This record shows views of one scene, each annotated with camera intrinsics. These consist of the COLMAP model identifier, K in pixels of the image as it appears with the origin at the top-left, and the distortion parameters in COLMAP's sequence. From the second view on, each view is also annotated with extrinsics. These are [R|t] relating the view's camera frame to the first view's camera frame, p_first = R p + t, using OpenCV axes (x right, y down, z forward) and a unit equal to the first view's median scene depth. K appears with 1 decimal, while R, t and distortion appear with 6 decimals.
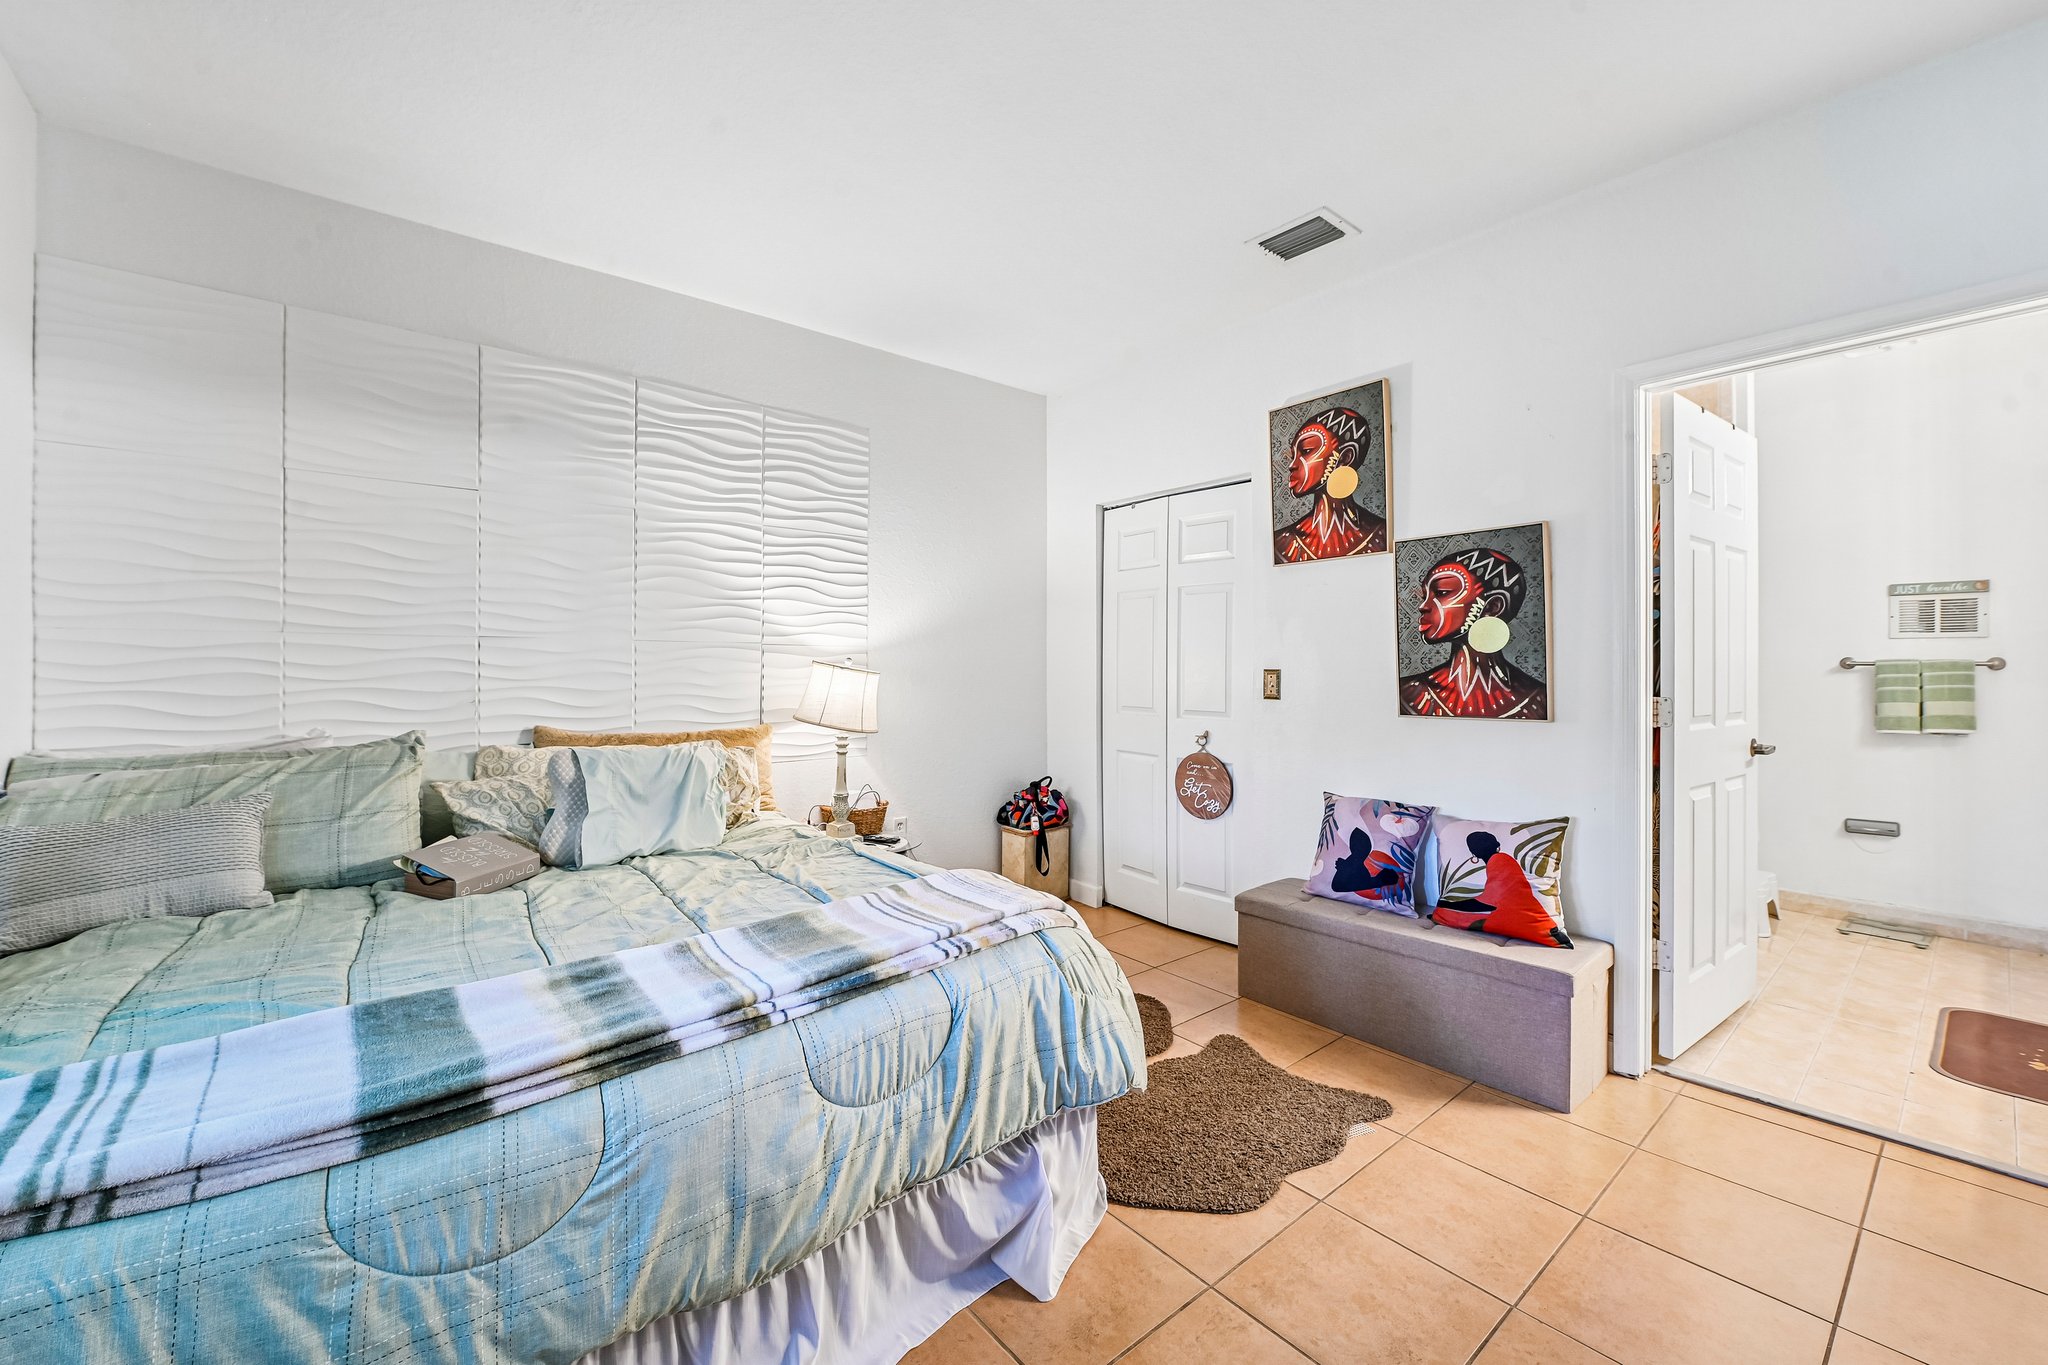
lens RADIAL K [[810.7, 0, 1028.0], [0, 810.7, 659.3], [0, 0, 1]] dist [-0.008143, -0.000807]
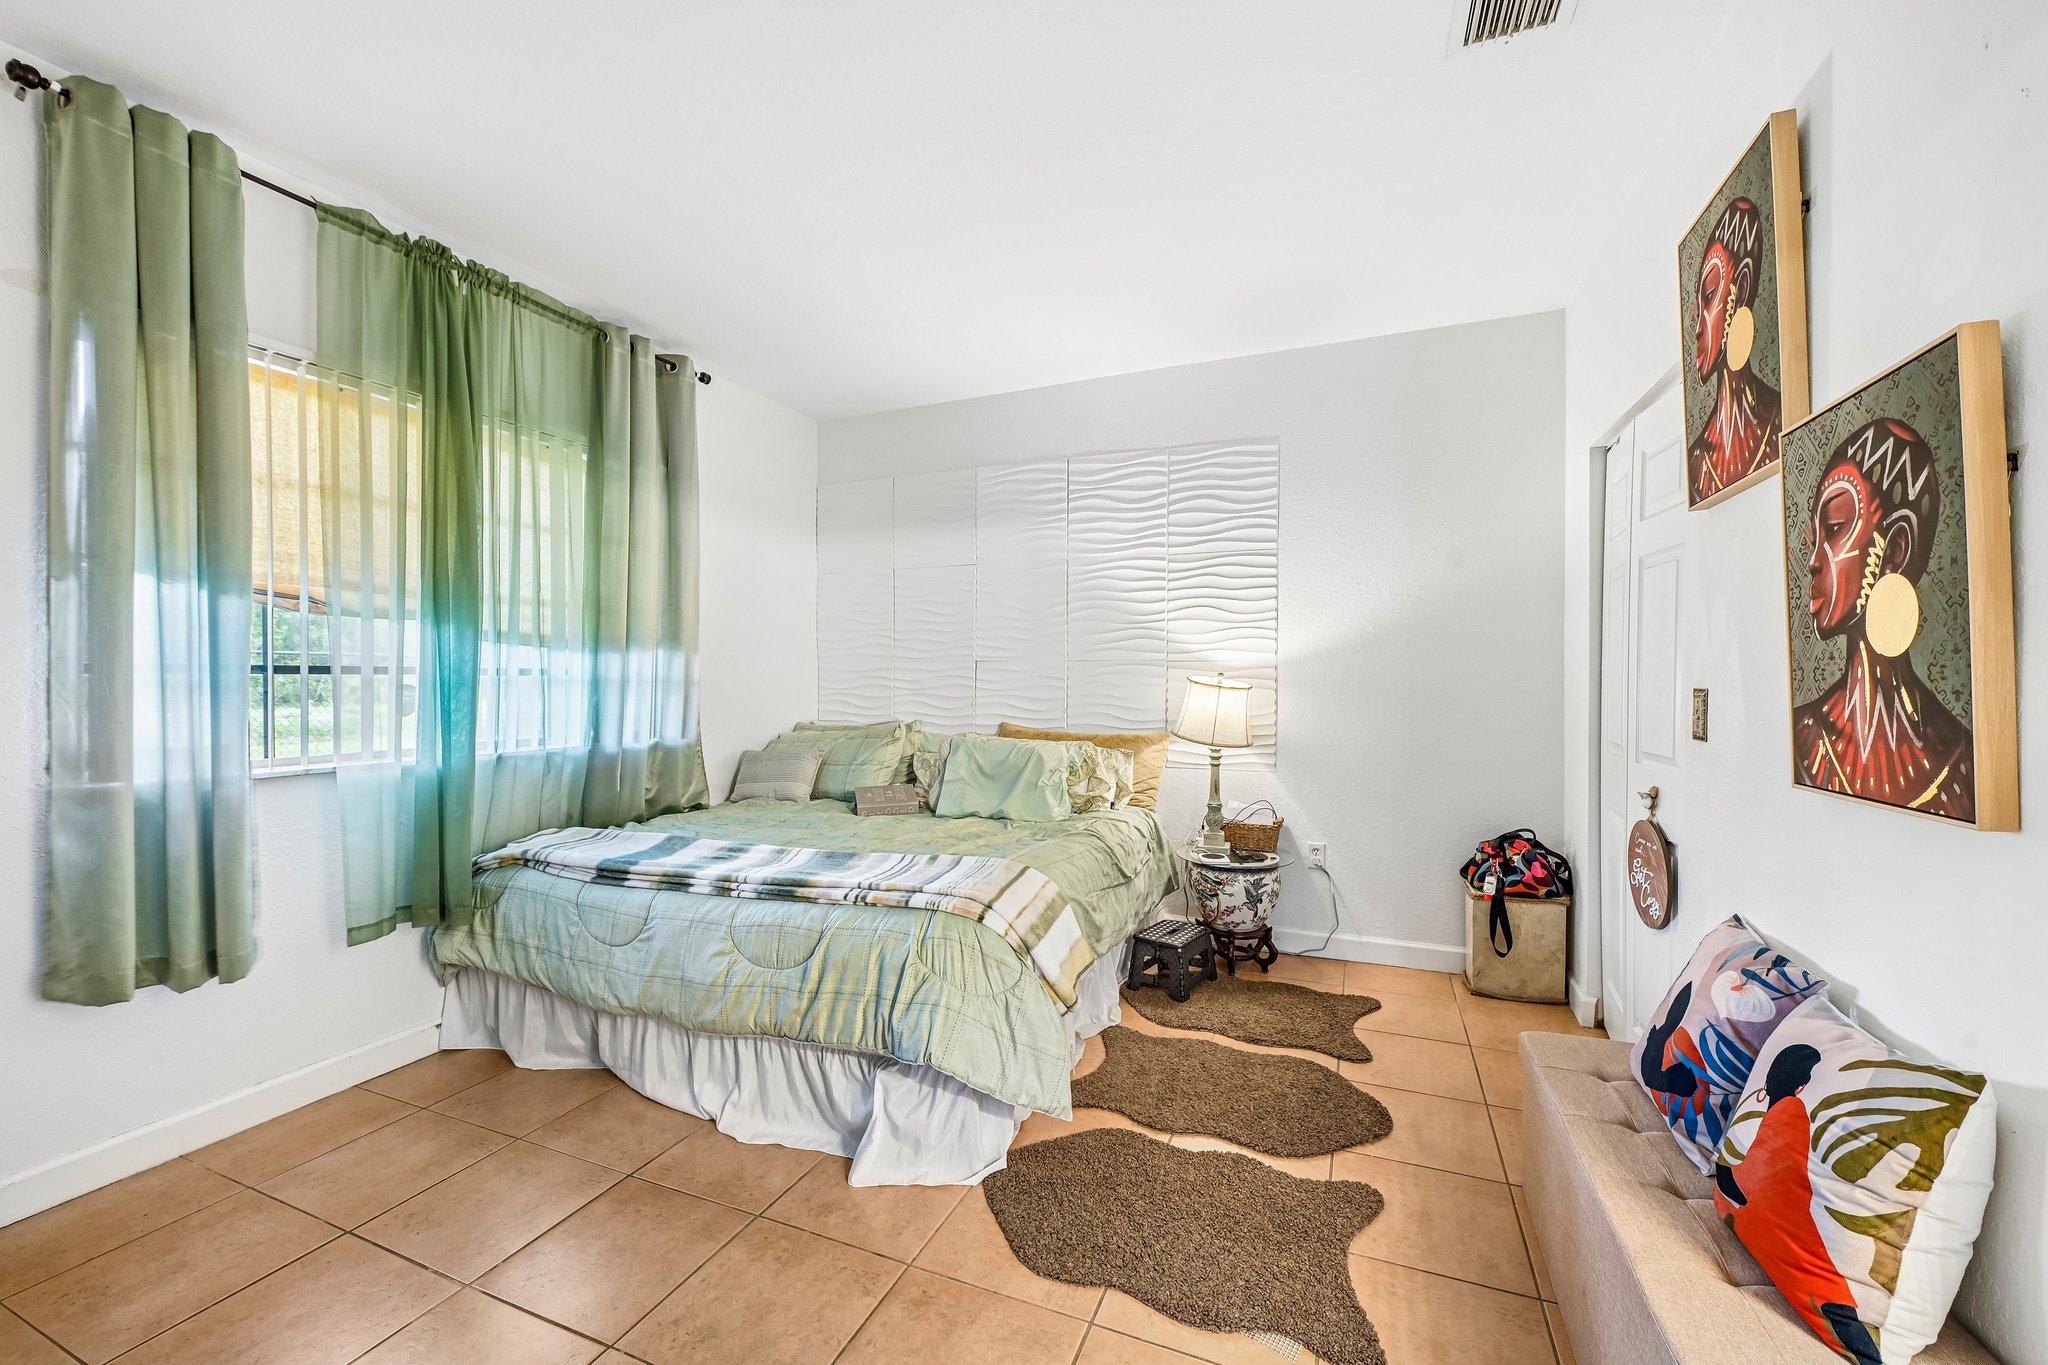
lens RADIAL K [[817.6, 0, 1022.8], [0, 817.6, 680.5], [0, 0, 1]] dist [-0.006360, -0.000801]
pose [[0.459656, 0.002373, -0.888094, 0.721220], [0.009047, 0.999932, 0.007355, -0.002506], [0.888051, -0.011416, 0.459604, 0.371151]]
